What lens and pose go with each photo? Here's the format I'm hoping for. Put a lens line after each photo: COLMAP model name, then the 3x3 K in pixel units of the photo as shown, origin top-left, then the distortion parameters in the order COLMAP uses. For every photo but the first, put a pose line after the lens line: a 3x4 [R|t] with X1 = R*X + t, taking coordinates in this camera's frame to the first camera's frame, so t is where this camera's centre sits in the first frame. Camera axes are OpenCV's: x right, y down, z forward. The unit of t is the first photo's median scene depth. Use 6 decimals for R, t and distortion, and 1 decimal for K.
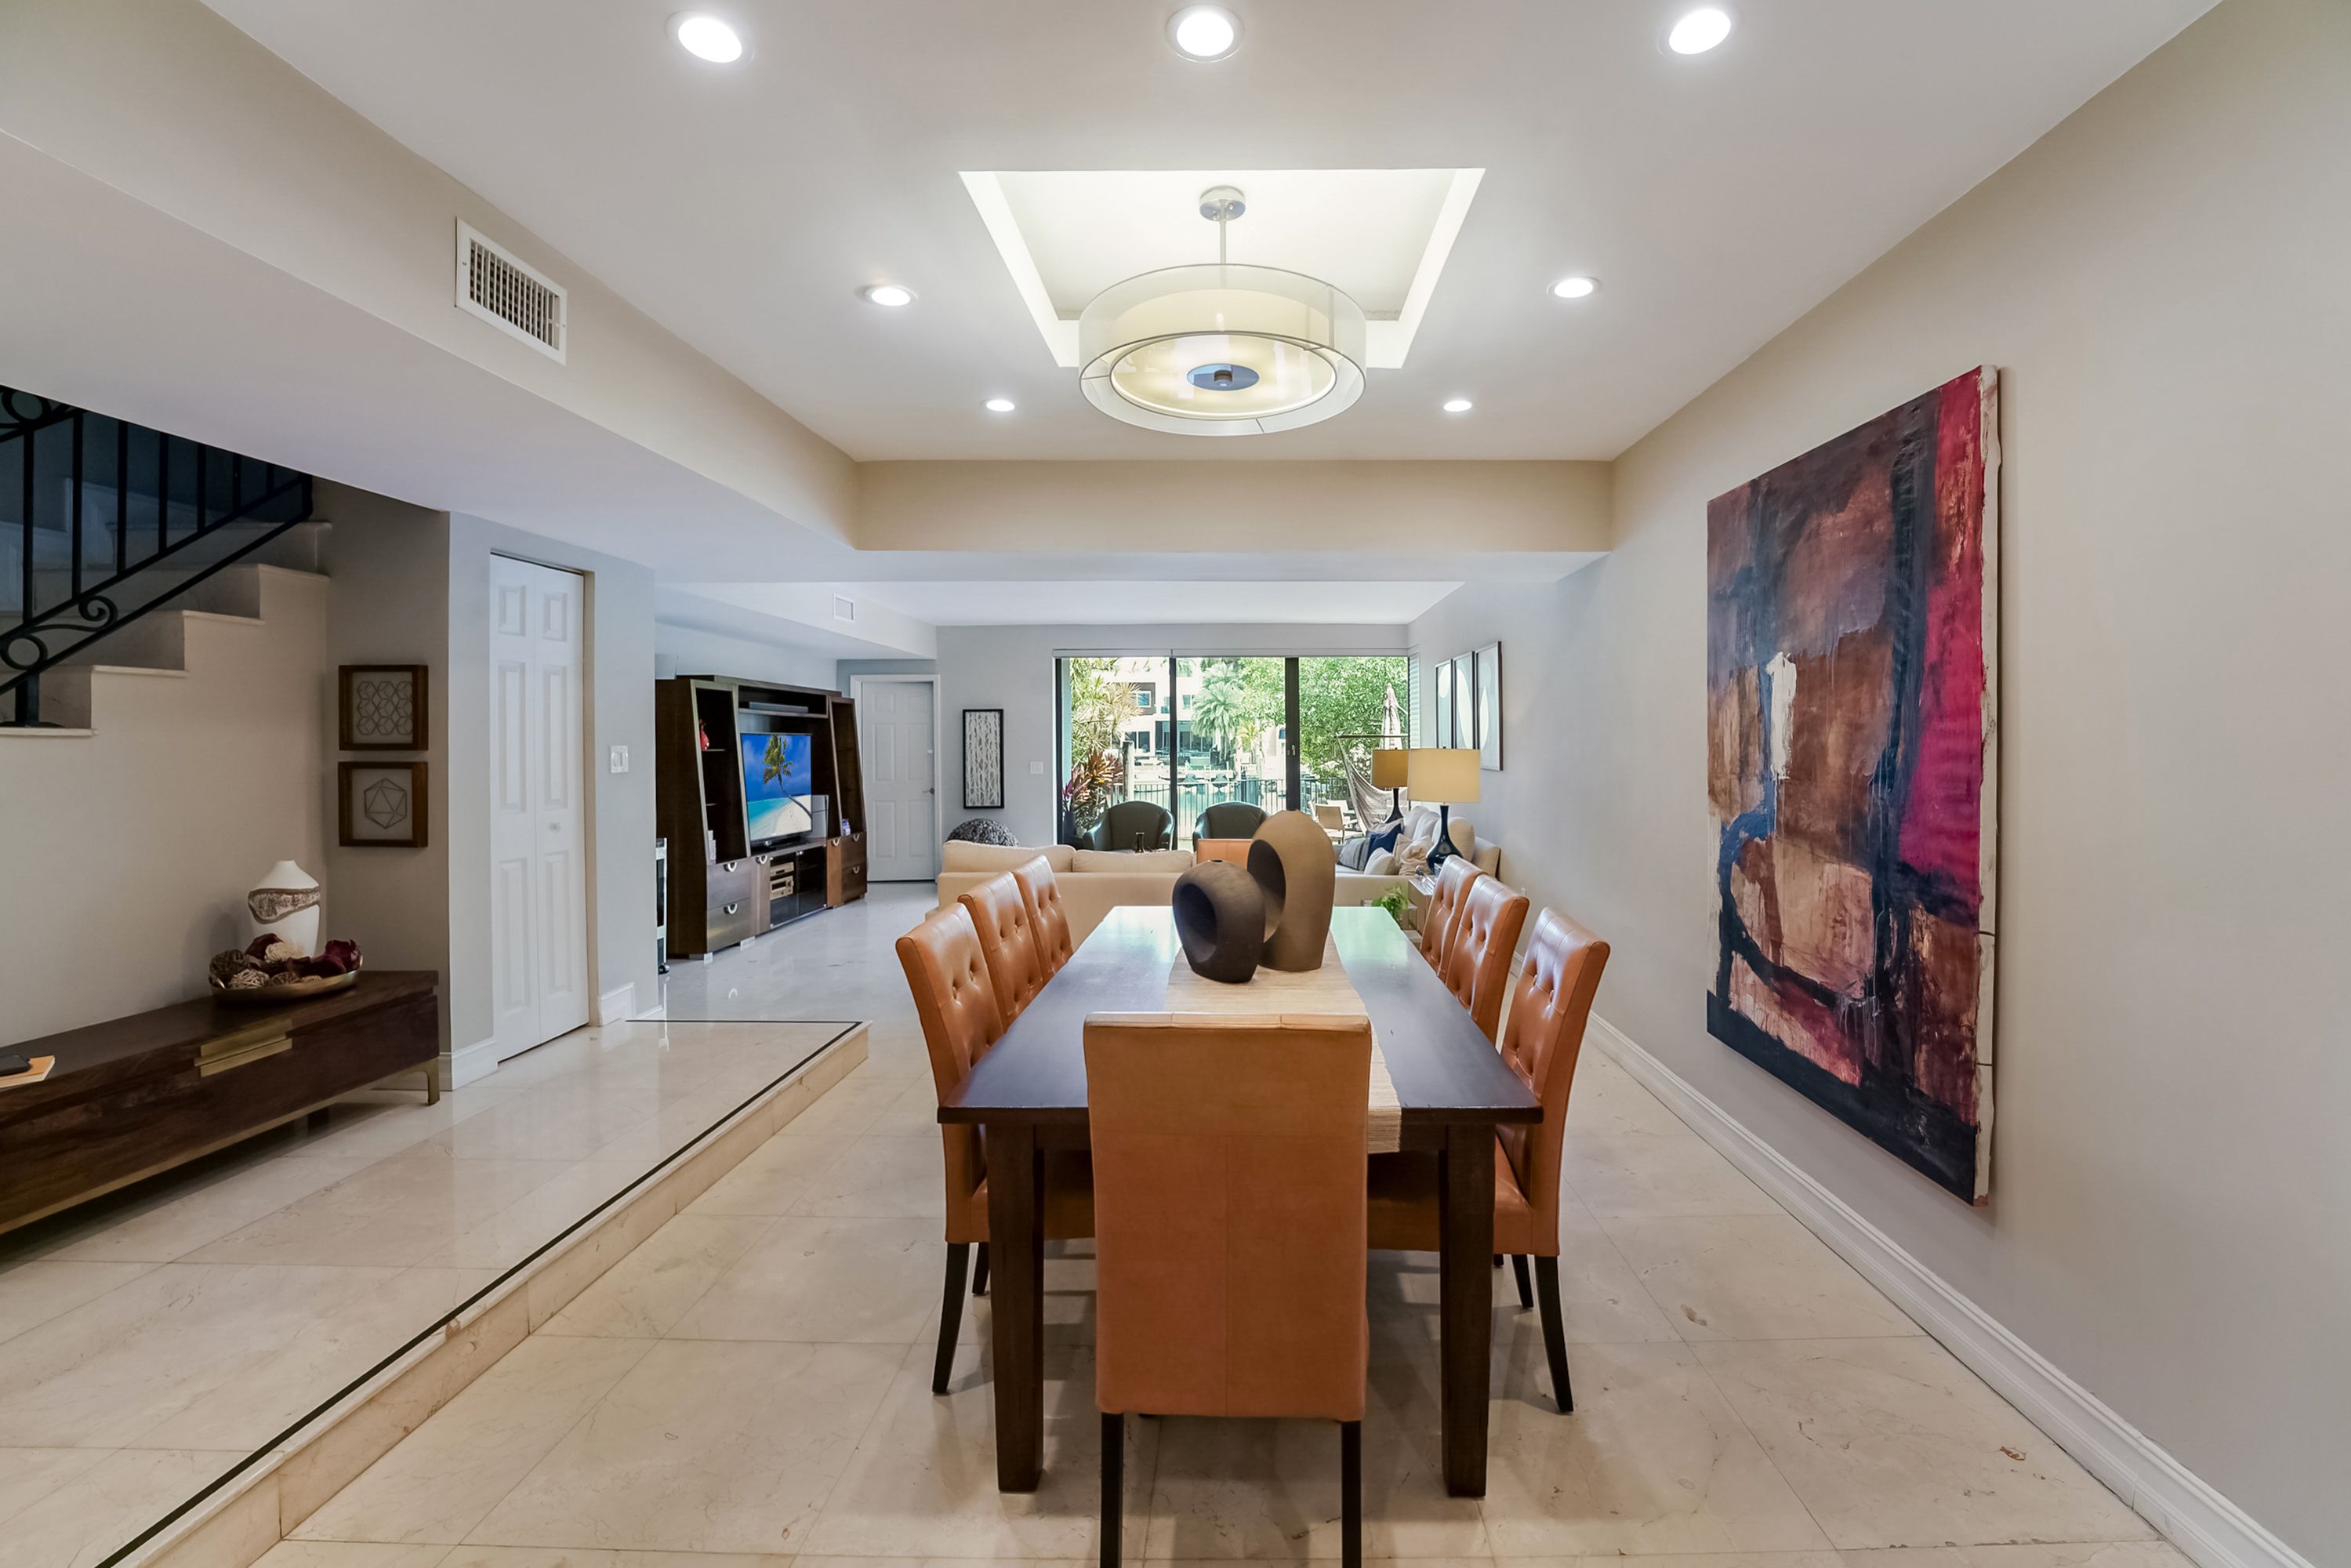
lens RADIAL K [[969.2, 0, 1259.4], [0, 969.2, 742.4], [0, 0, 1]] dist [-0.023869, 0.002133]
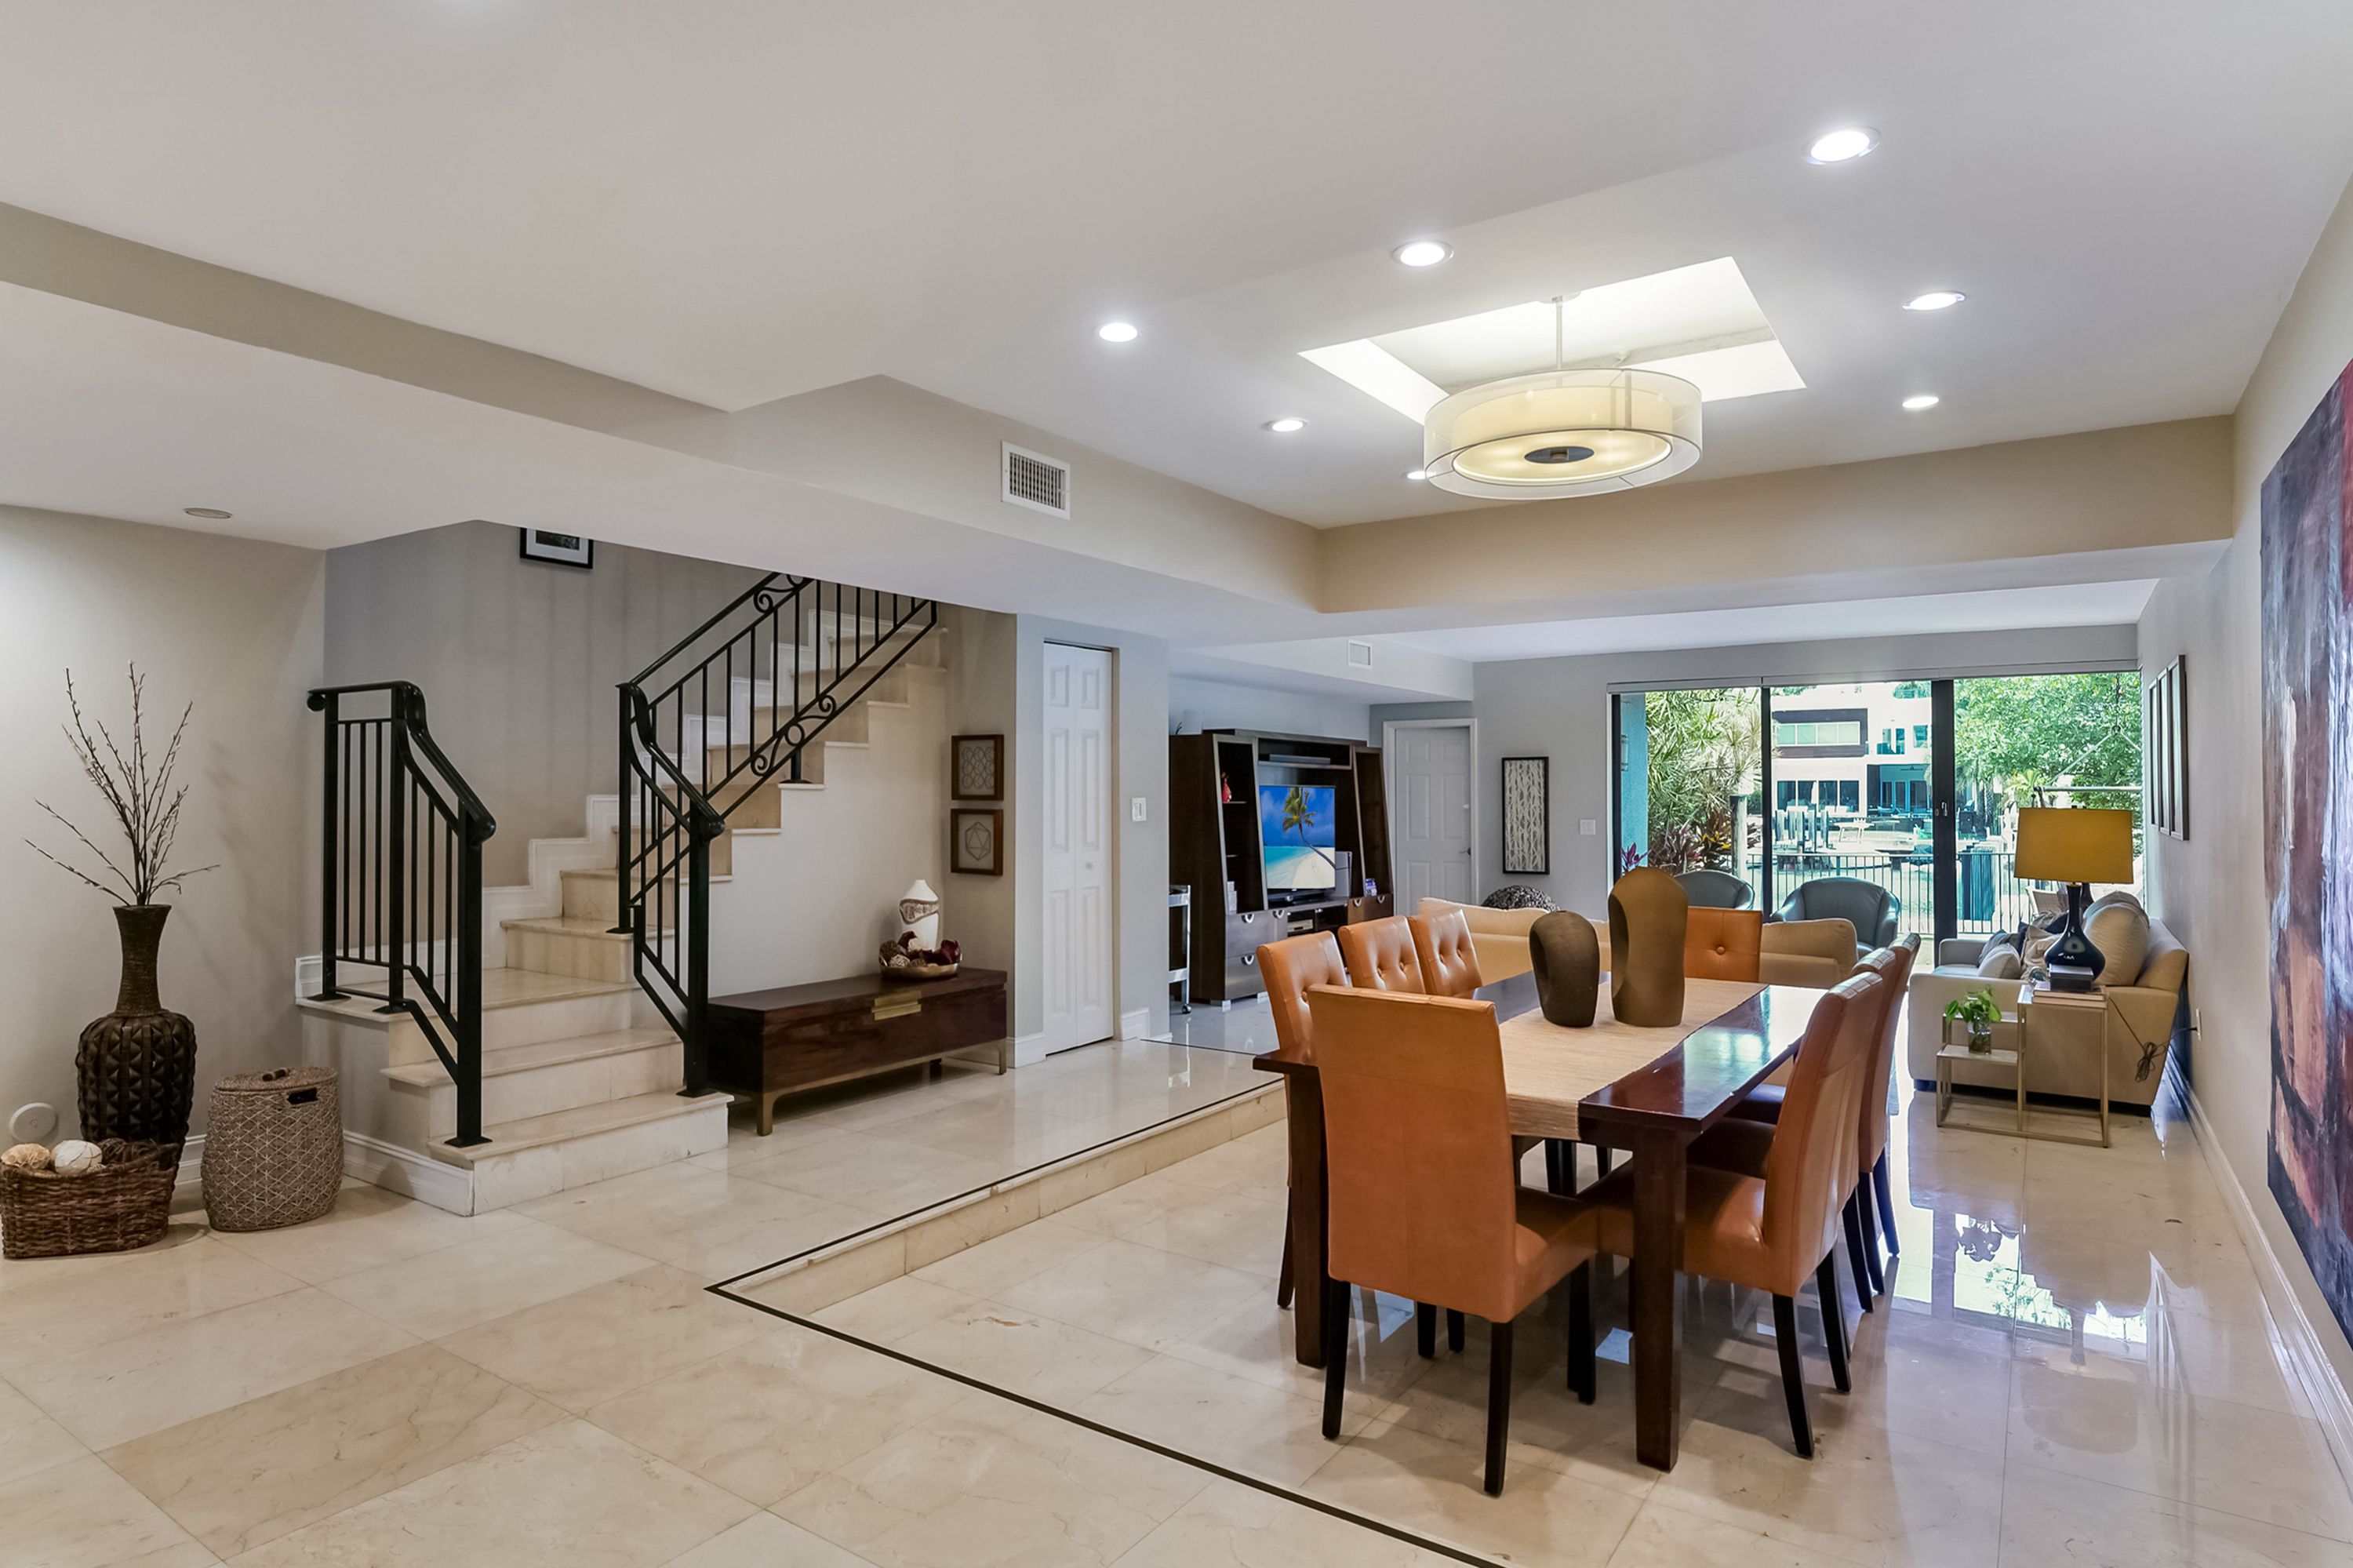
lens RADIAL K [[1279.6, 0, 1192.9], [0, 1279.6, 784.6], [0, 0, 1]] dist [0.003608, 0.001417]
pose [[0.827174, 0.000422, -0.561946, 0.383990], [-0.005305, 0.999961, -0.007057, -0.002835], [0.561921, 0.008818, 0.827144, -0.353640]]
